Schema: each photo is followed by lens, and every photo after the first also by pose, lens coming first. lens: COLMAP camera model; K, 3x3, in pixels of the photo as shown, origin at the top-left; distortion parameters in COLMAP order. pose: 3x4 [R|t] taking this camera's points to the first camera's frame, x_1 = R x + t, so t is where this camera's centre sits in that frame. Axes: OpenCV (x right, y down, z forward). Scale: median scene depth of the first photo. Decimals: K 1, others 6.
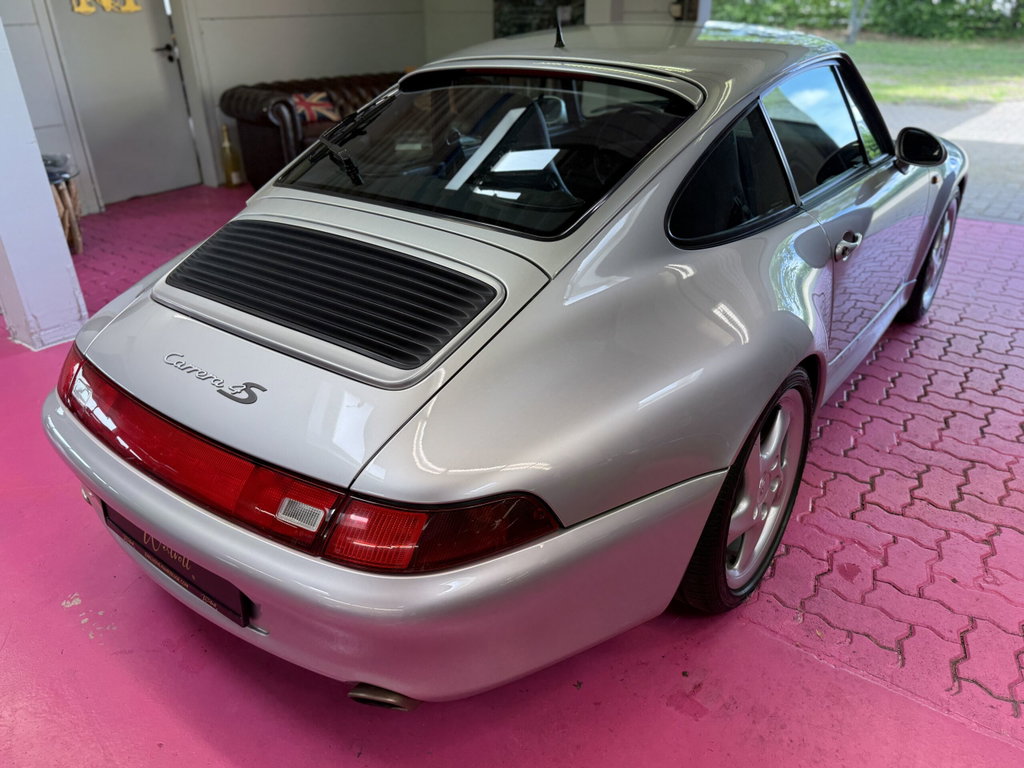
lens RADIAL K [[752.0, 0, 509.6], [0, 752.0, 386.8], [0, 0, 1]] dist [0.001235, -0.007075]
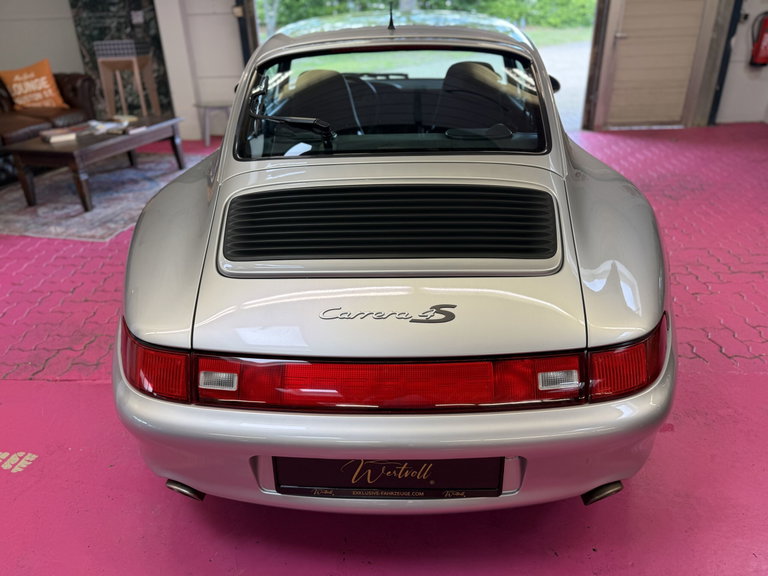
lens RADIAL K [[564.0, 0, 383.0], [0, 564.0, 292.3], [0, 0, 1]] dist [0.001235, -0.007075]
pose [[0.821358, -0.273174, 0.500747, -0.179937], [0.277777, 0.958296, 0.067155, -0.022838], [-0.498209, 0.083937, 0.862985, 0.056794]]
